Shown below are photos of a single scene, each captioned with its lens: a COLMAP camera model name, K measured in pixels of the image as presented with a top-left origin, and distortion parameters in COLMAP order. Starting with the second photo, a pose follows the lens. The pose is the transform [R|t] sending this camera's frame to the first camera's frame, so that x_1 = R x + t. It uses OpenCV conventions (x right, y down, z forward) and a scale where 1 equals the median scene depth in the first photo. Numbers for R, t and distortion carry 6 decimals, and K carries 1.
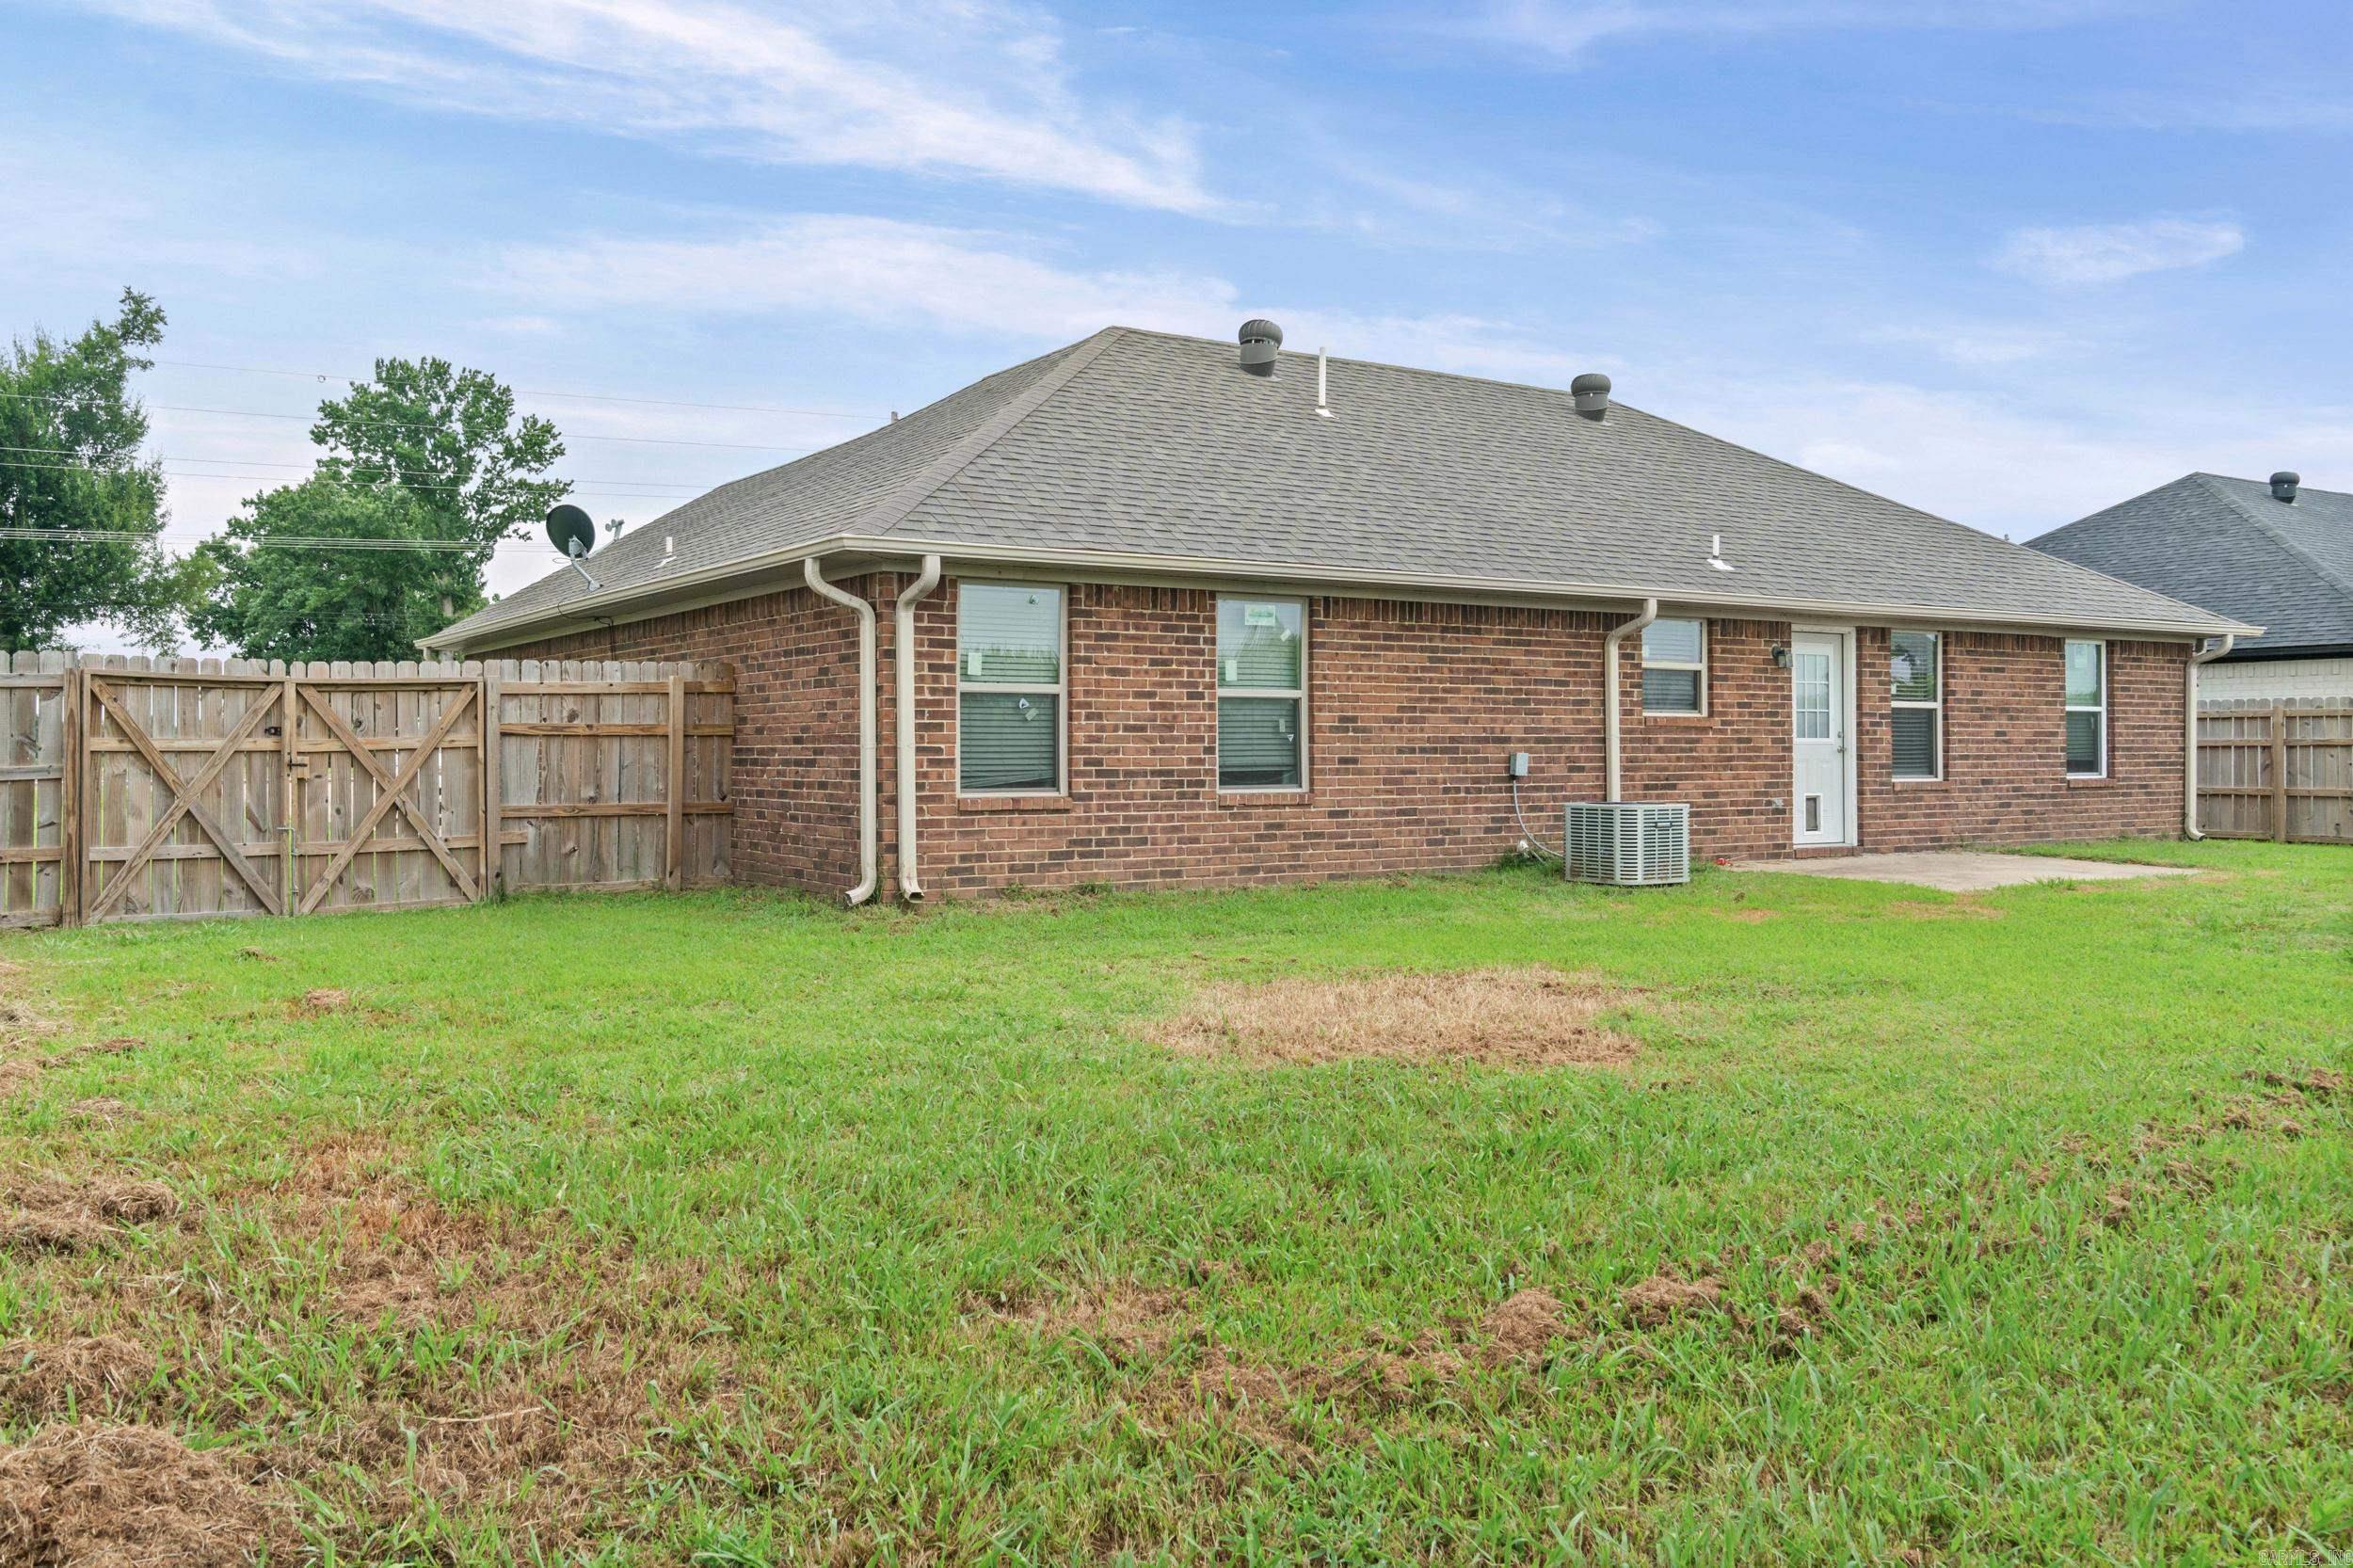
lens RADIAL K [[1726.7, 0, 1174.6], [0, 1726.7, 730.8], [0, 0, 1]] dist [0.000321, 0.001211]
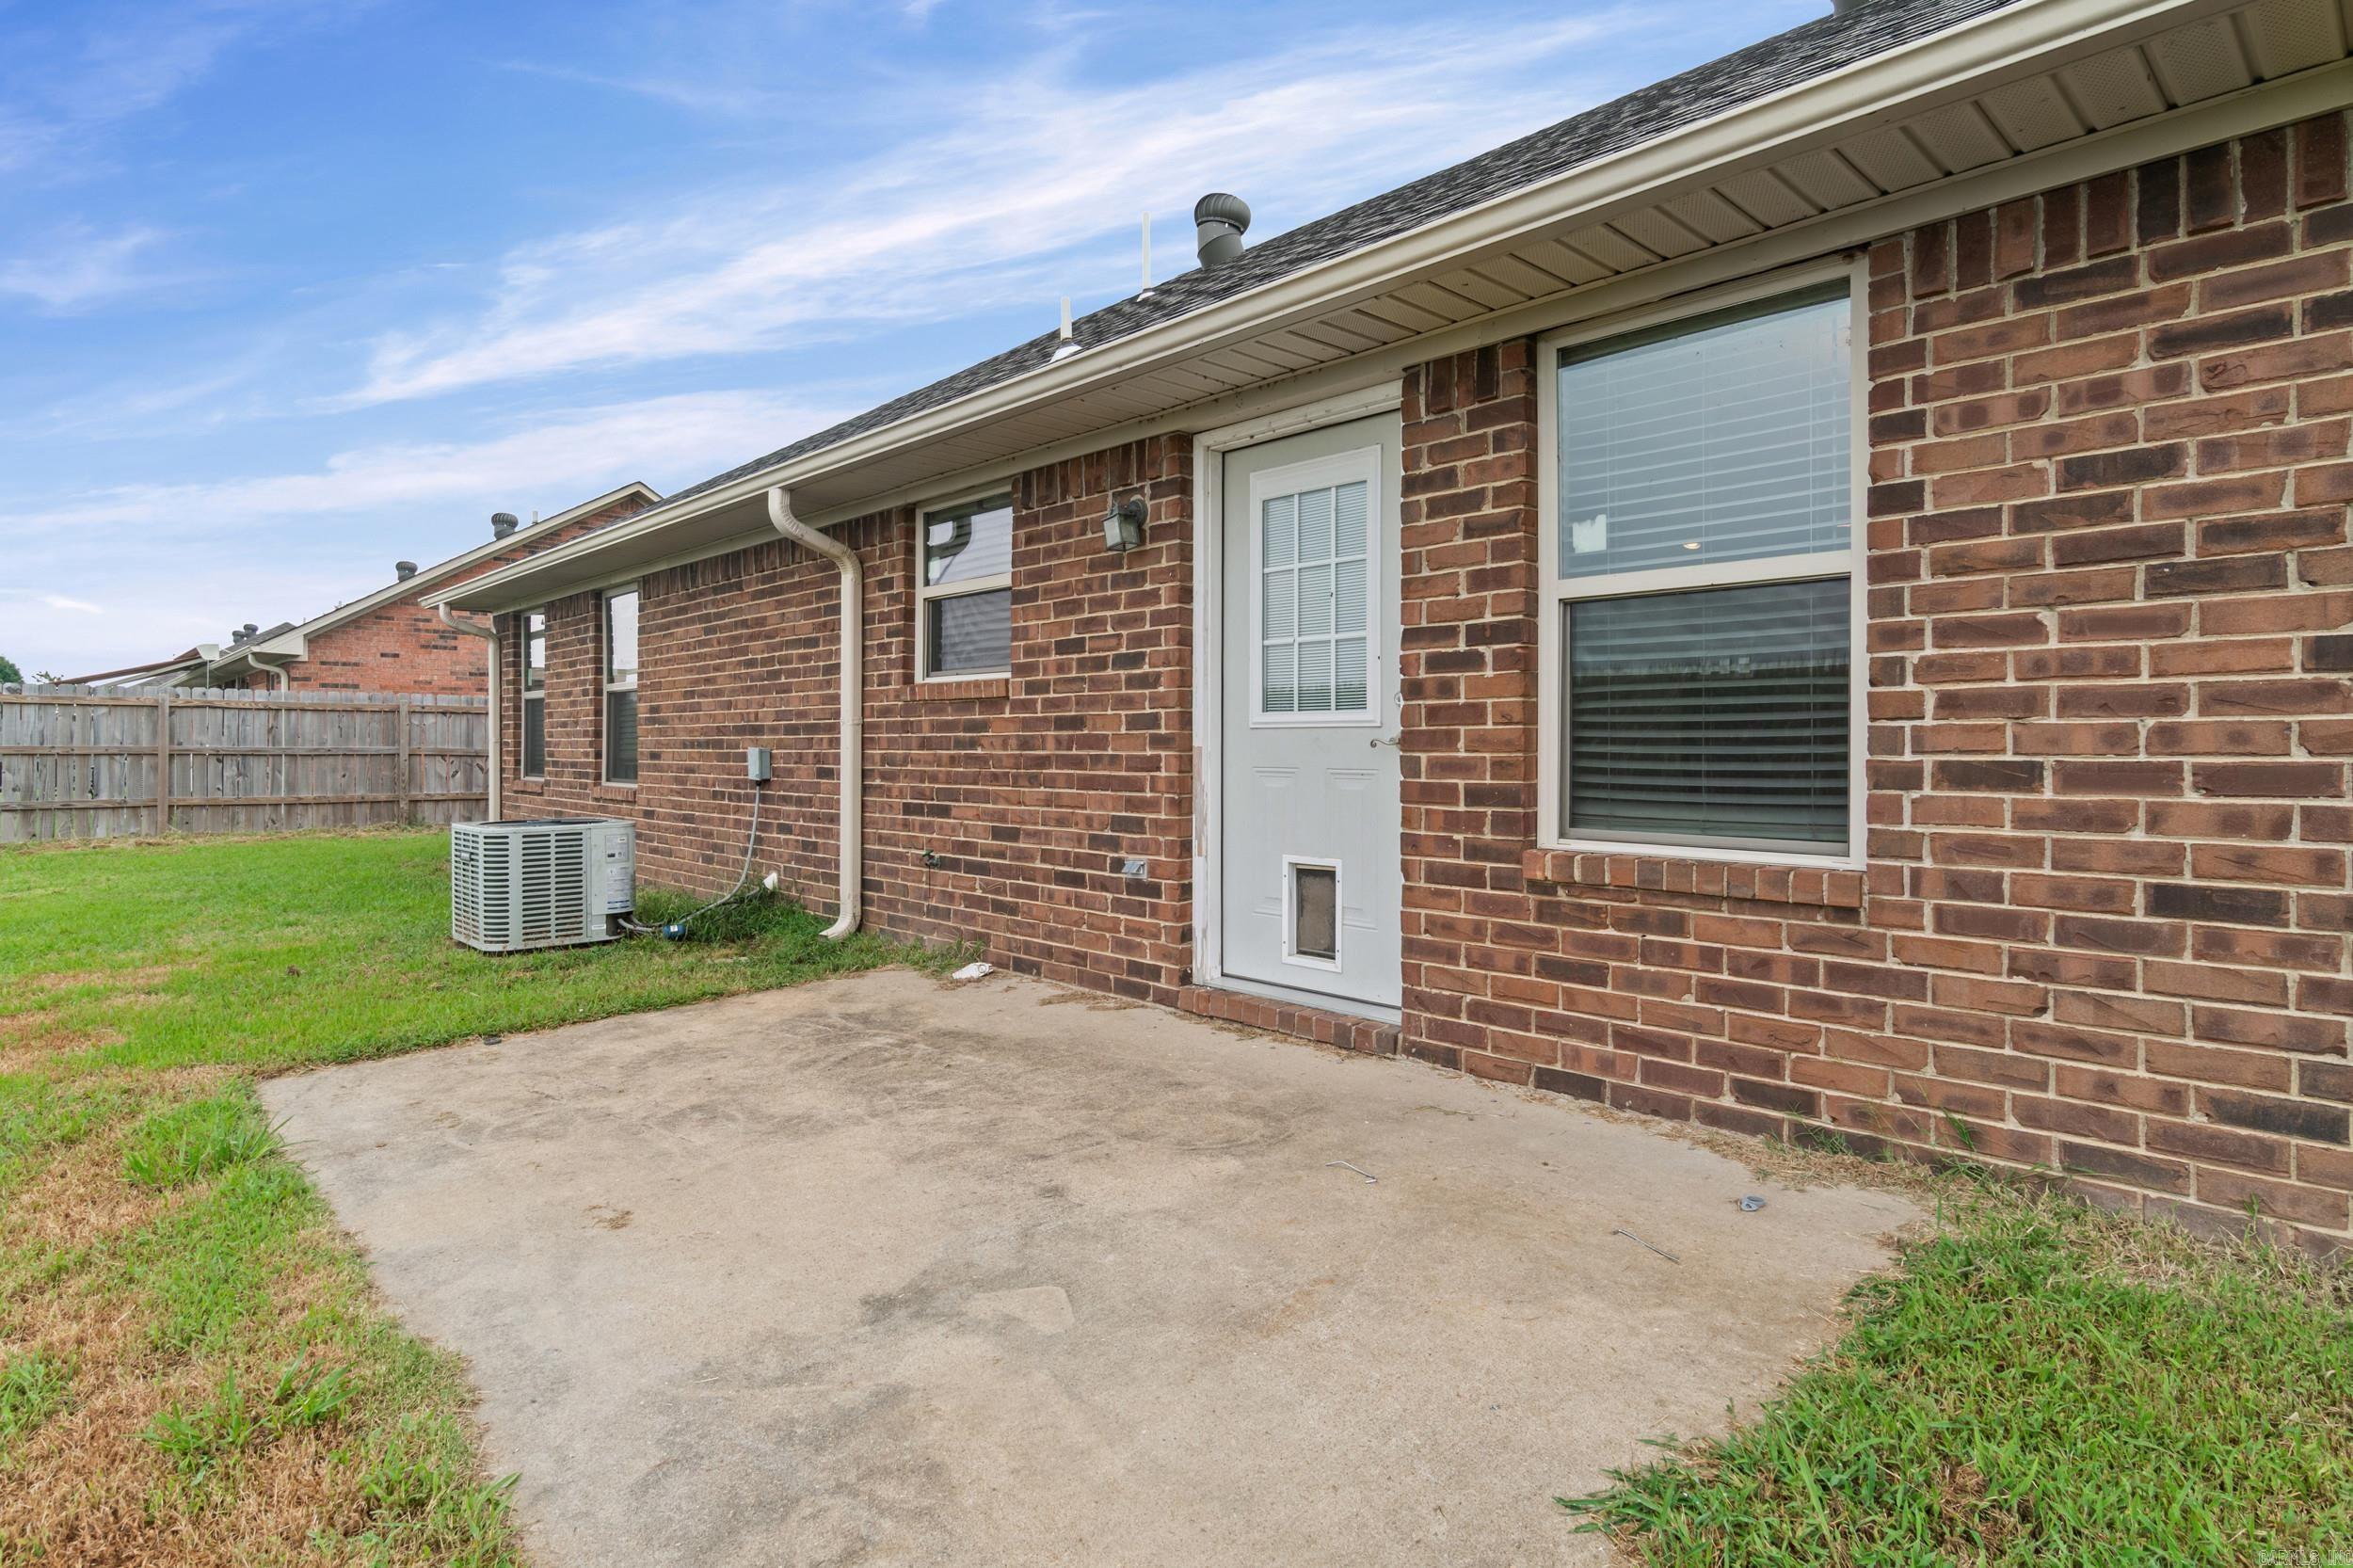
lens RADIAL K [[1230.8, 0, 1176.9], [0, 1230.8, 755.8], [0, 0, 1]] dist [0.000972, 0.000065]
pose [[0.196179, 0.003082, -0.980563, 0.659172], [0.002683, 0.999990, 0.003680, 0.013298], [0.980564, -0.003353, 0.196169, 0.964981]]
